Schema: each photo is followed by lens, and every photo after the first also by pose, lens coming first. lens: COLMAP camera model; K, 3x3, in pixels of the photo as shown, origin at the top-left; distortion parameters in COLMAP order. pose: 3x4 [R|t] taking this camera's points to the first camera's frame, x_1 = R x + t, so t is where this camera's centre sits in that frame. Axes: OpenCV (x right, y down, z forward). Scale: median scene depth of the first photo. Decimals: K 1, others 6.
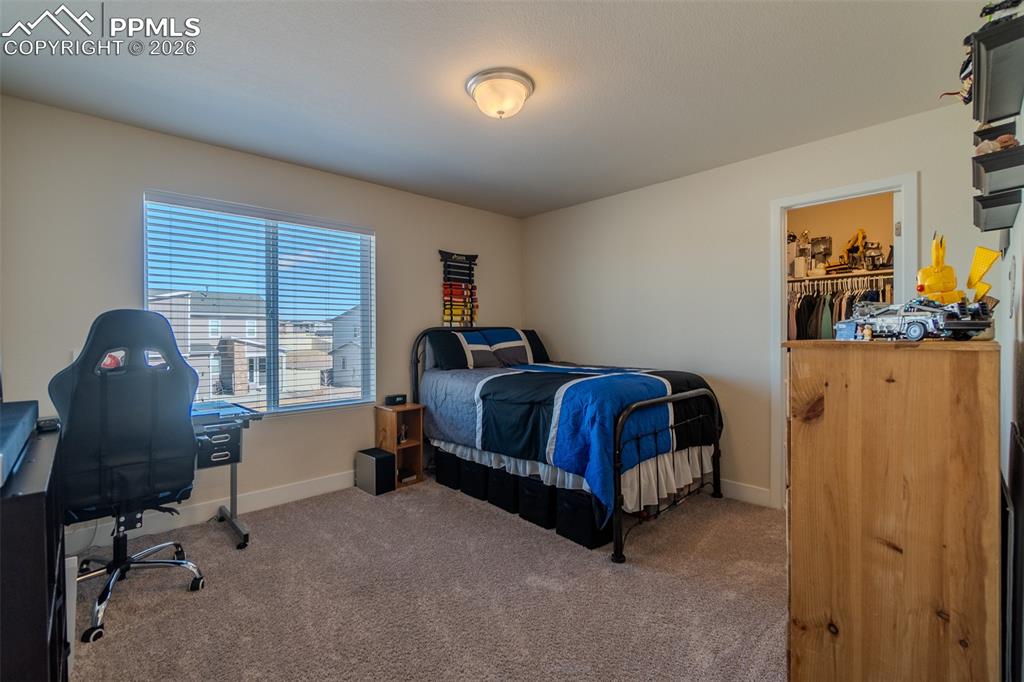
lens RADIAL K [[443.9, 0, 507.5], [0, 443.9, 335.2], [0, 0, 1]] dist [-0.002104, 0.000318]
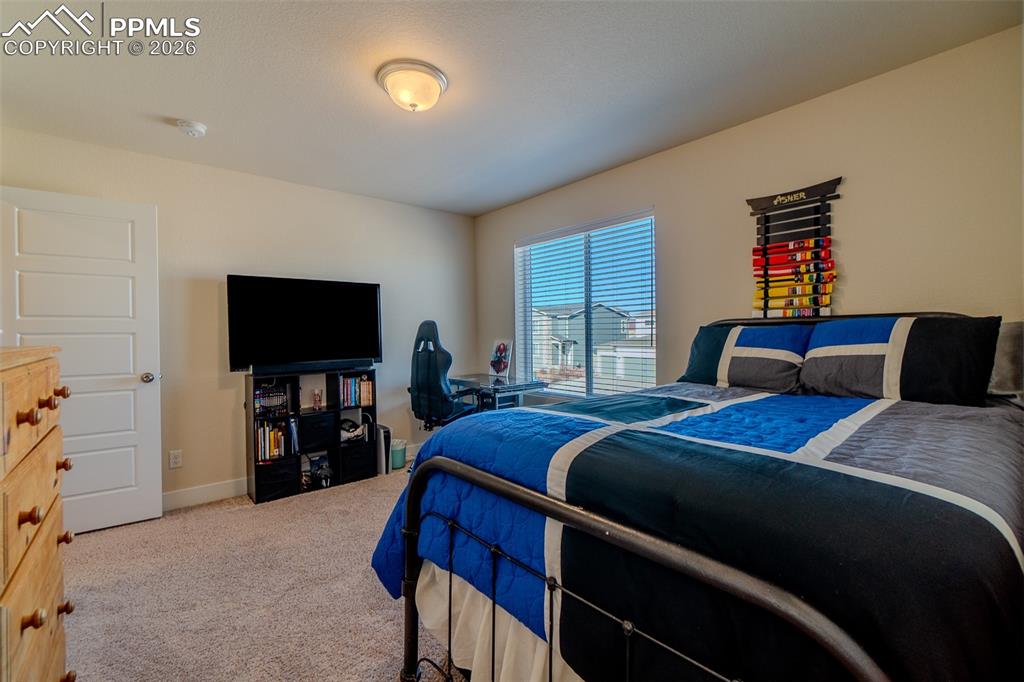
lens RADIAL K [[443.9, 0, 507.5], [0, 443.9, 335.2], [0, 0, 1]] dist [-0.002104, 0.000318]
pose [[-0.043492, 0.006584, -0.999032, 0.490059], [-0.001250, 0.999977, 0.006645, 0.001807], [0.999053, 0.001538, -0.043483, 0.655025]]
